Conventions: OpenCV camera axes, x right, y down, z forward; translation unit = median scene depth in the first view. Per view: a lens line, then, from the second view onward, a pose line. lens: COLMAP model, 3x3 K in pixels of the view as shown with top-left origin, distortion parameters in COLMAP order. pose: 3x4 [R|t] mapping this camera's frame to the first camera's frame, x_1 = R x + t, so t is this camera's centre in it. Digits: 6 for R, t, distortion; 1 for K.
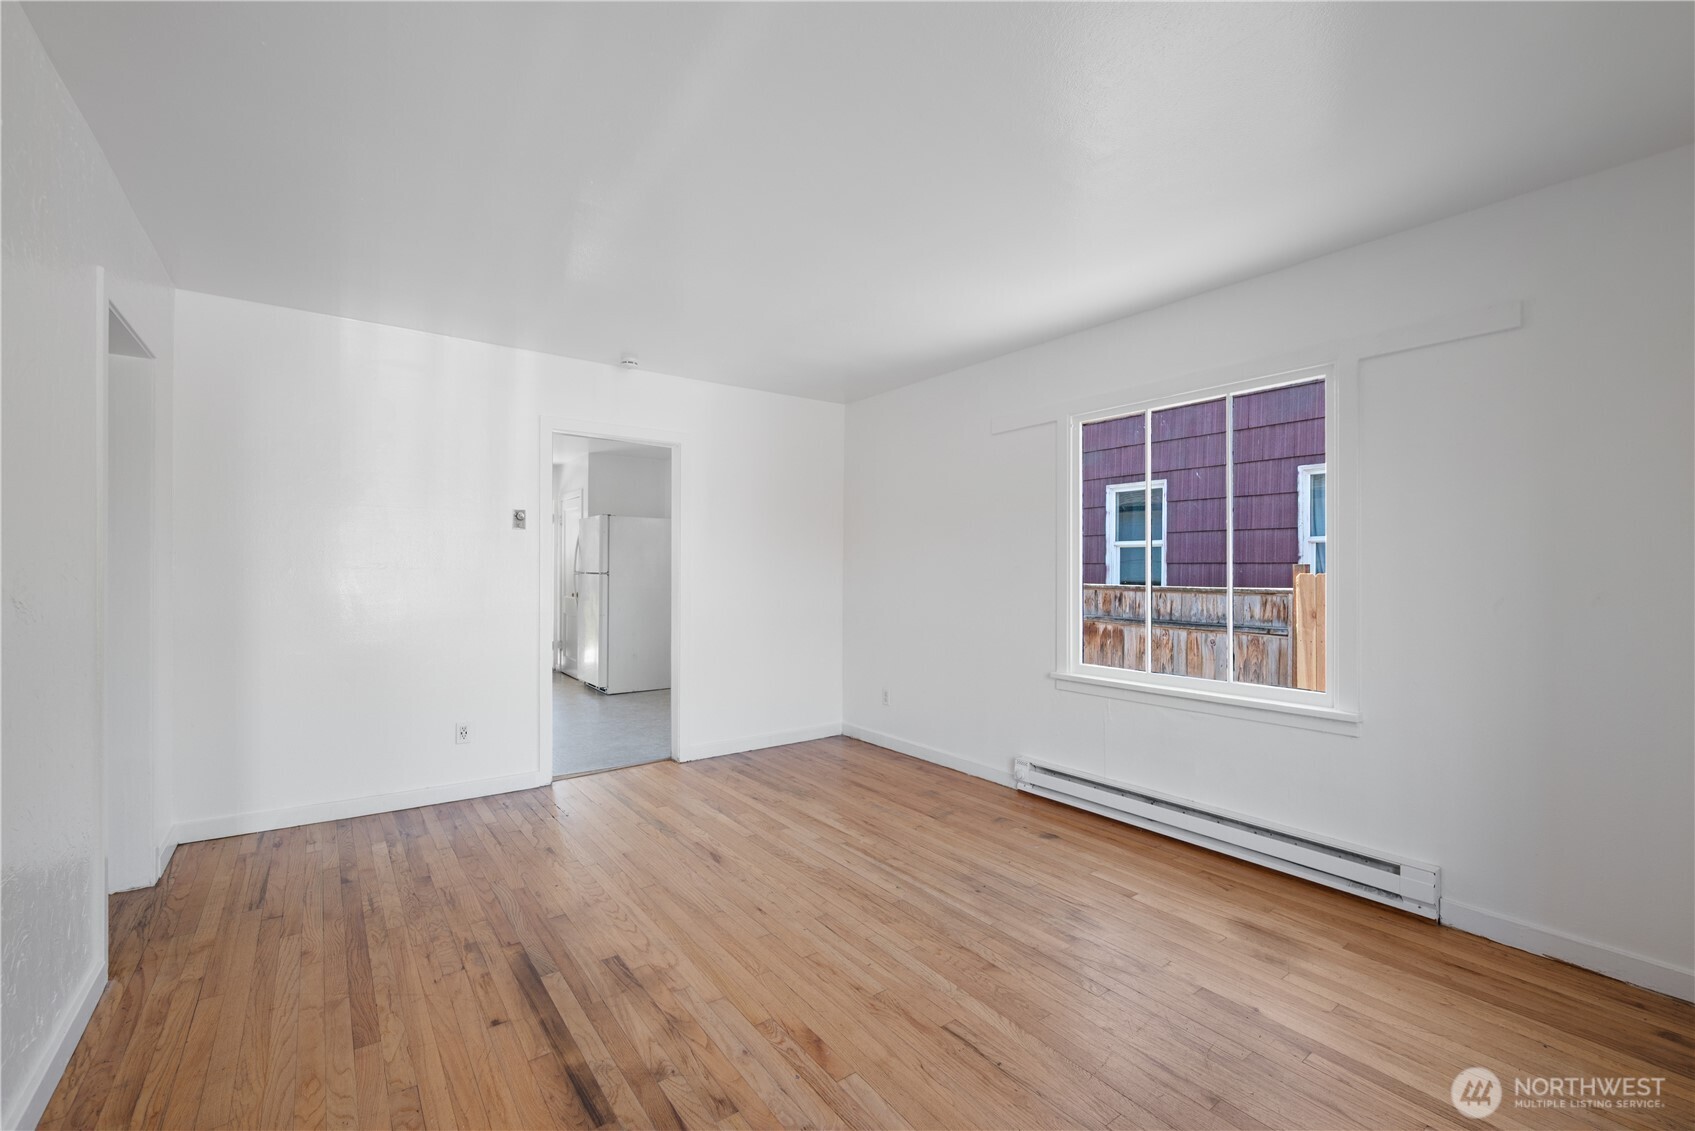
lens RADIAL K [[697.8, 0, 822.0], [0, 697.8, 564.5], [0, 0, 1]] dist [-0.001000, -0.000479]
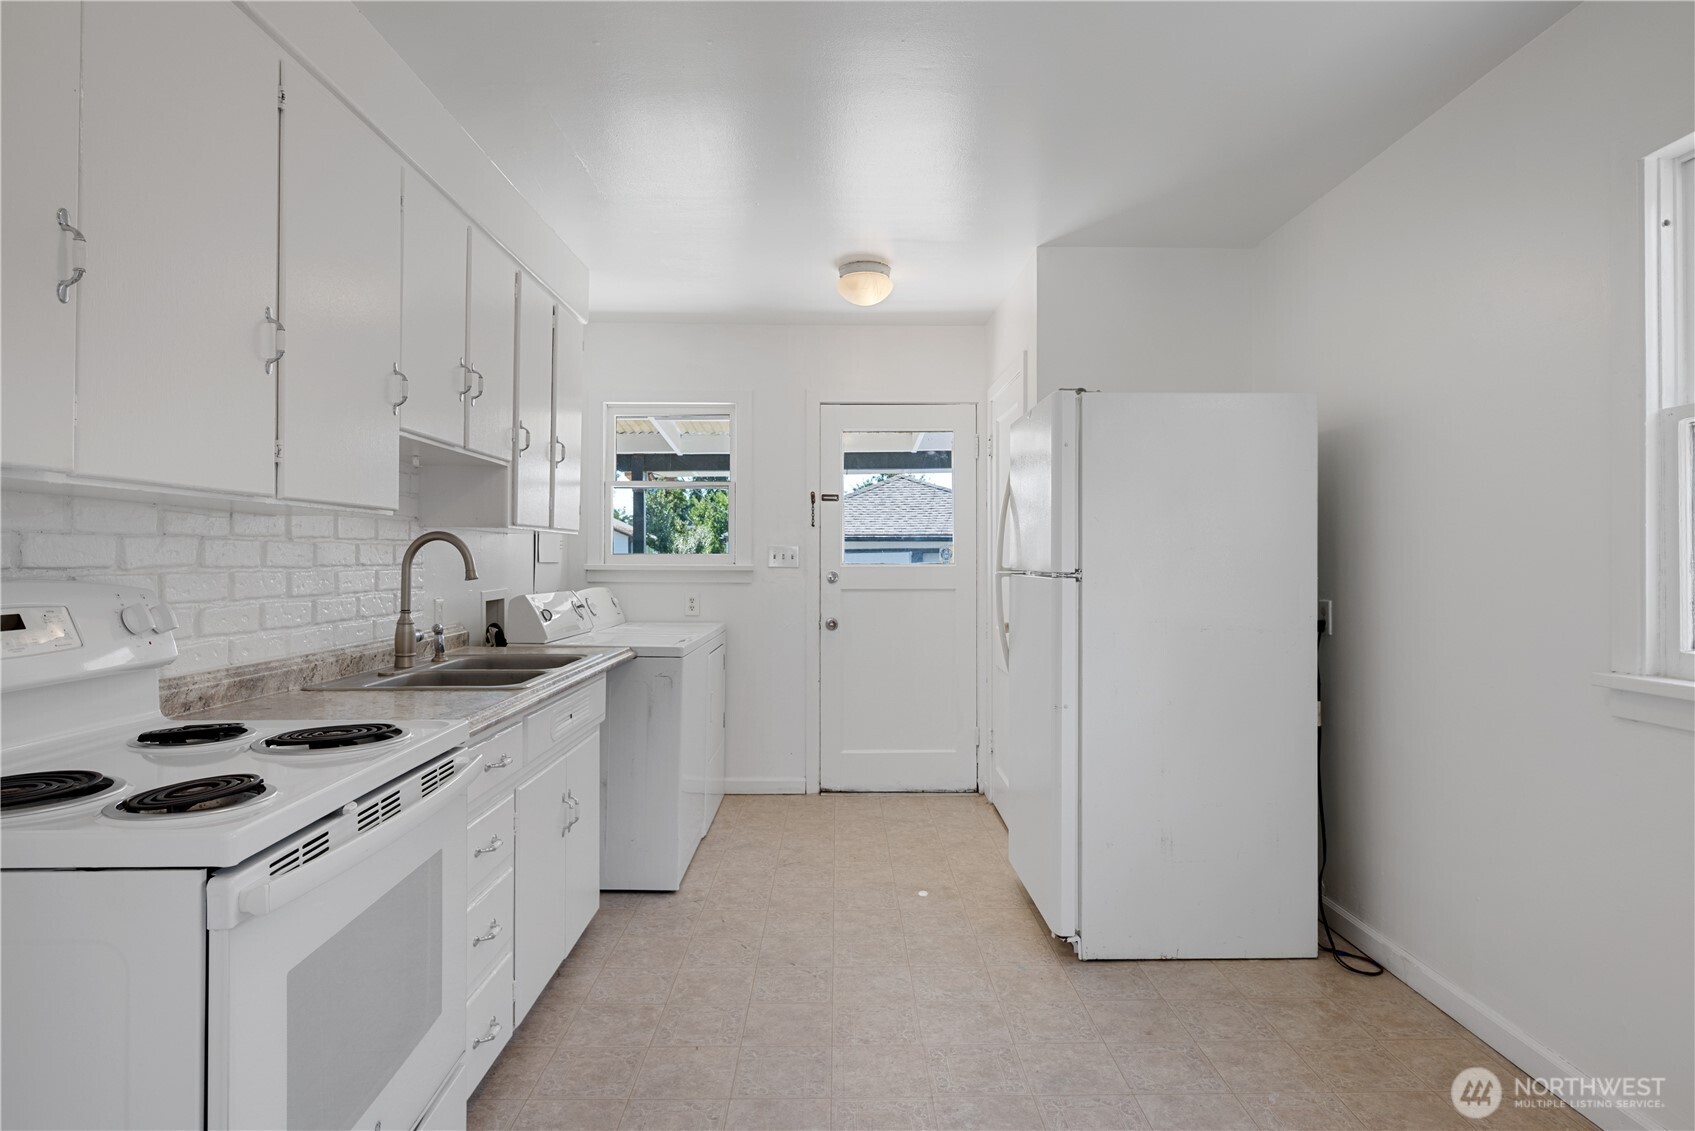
lens RADIAL K [[956.6, 0, 856.1], [0, 956.6, 556.6], [0, 0, 1]] dist [-0.001937, 0.000281]
pose [[0.825770, -0.006832, -0.563966, -0.312751], [0.009087, 0.999958, 0.001192, 0.005119], [0.563934, -0.006109, 0.825797, 1.261722]]
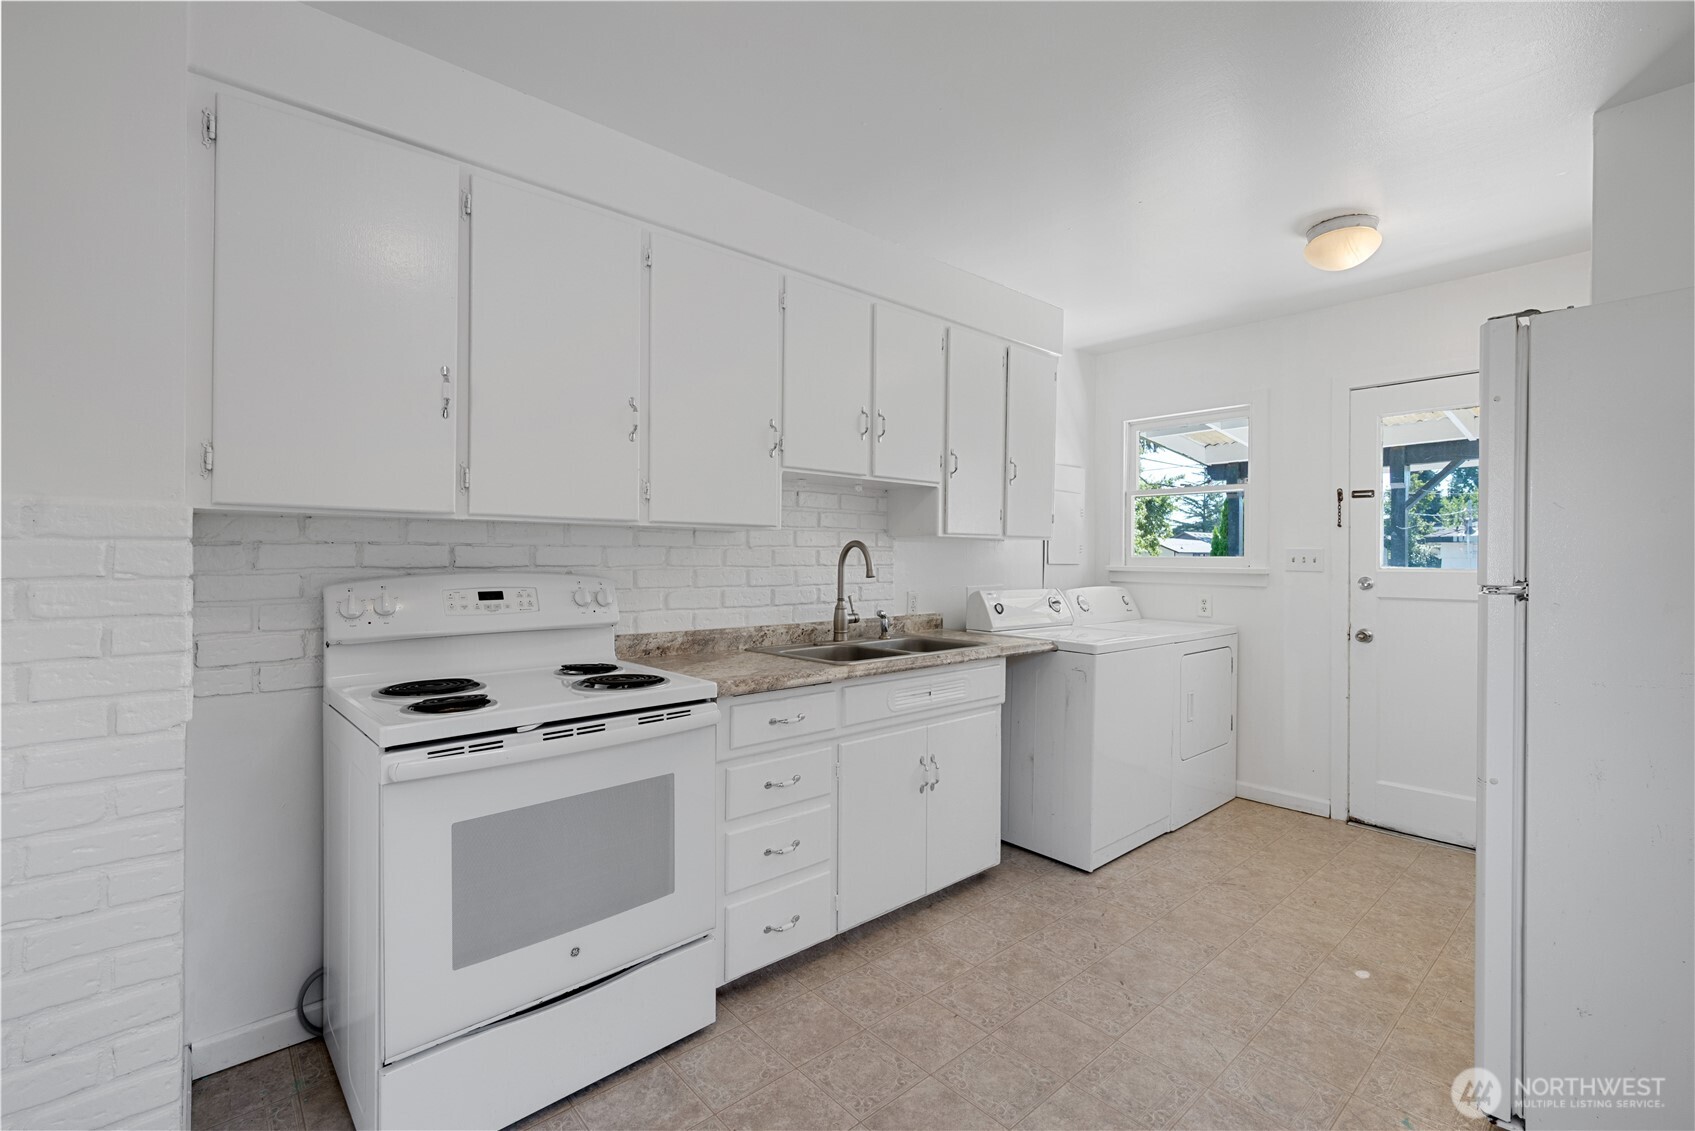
lens RADIAL K [[751.9, 0, 834.8], [0, 751.9, 562.7], [0, 0, 1]] dist [0.003117, -0.000014]
pose [[0.101350, 0.000688, -0.994851, -0.214946], [0.005079, 0.999986, 0.001209, 0.005438], [0.994838, -0.005175, 0.101345, 1.656398]]
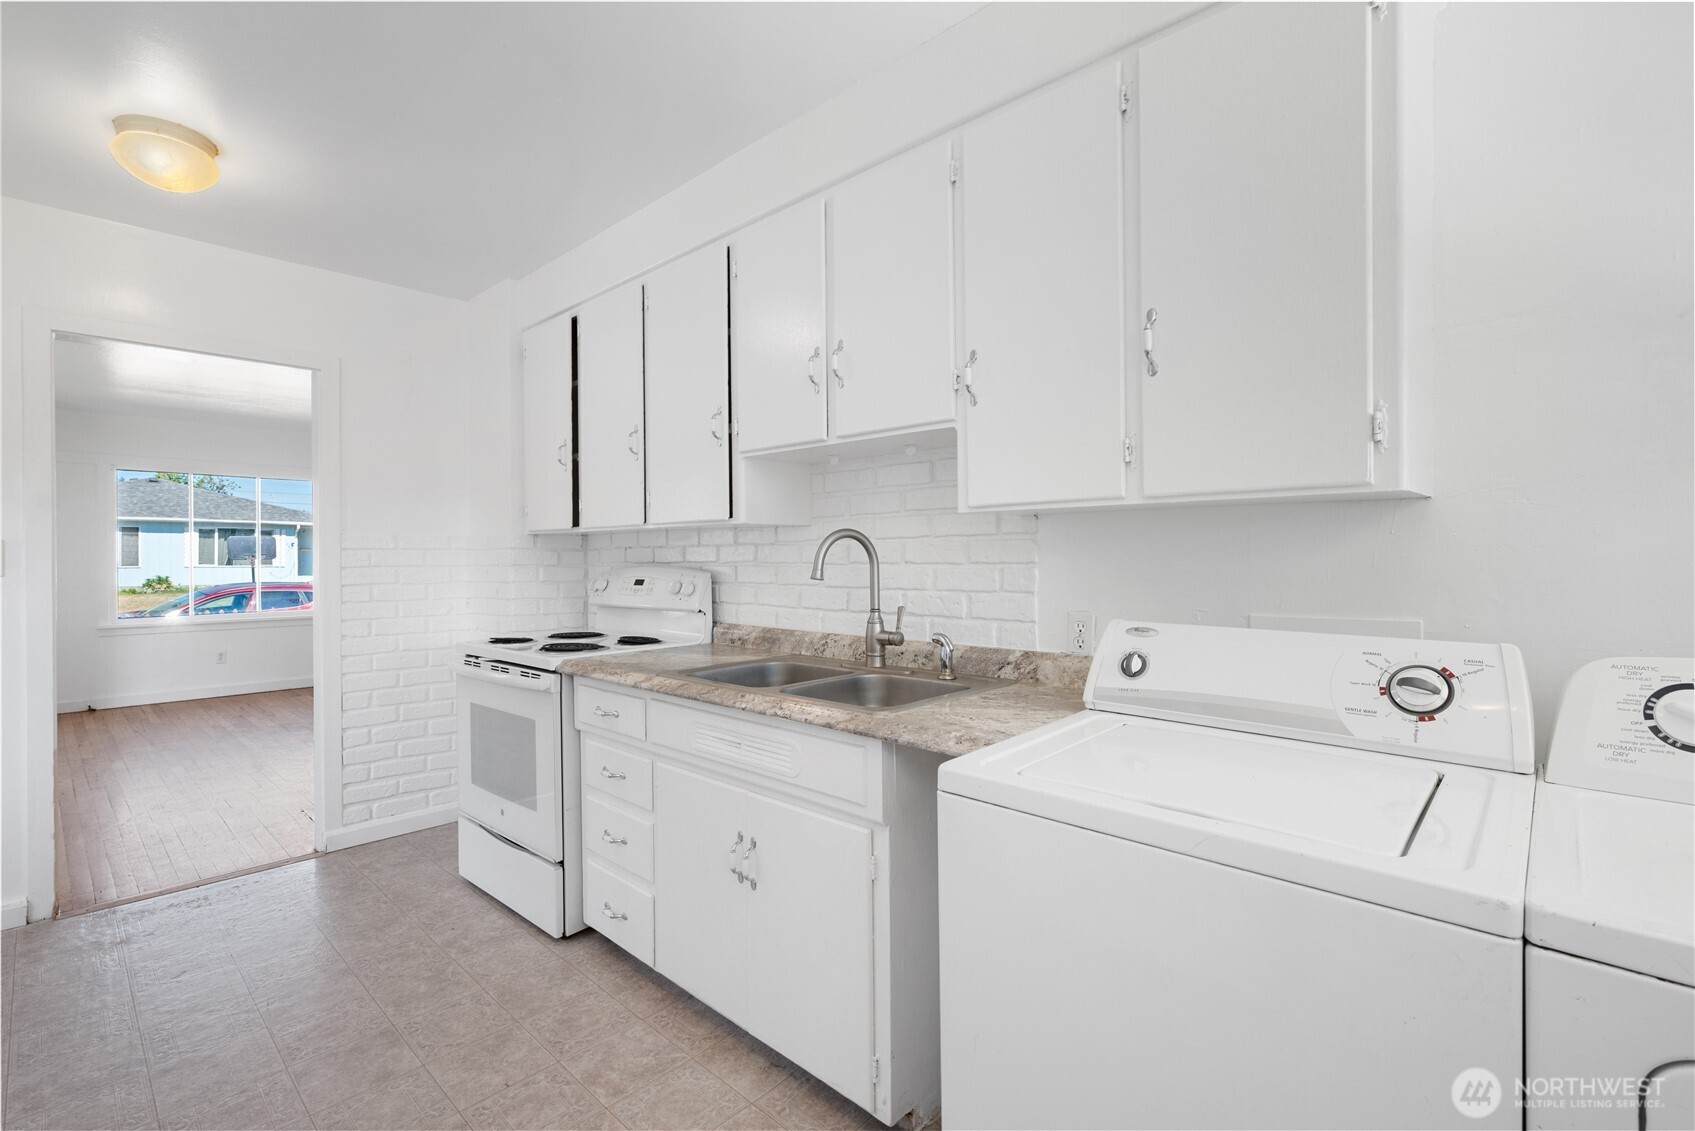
lens RADIAL K [[751.9, 0, 843.4], [0, 751.9, 559.2], [0, 0, 1]] dist [0.003117, -0.000014]
pose [[-0.979968, -0.000858, -0.199151, -0.994862], [0.000318, 0.999983, -0.005876, 0.010105], [0.199152, -0.005822, -0.979951, 2.436565]]
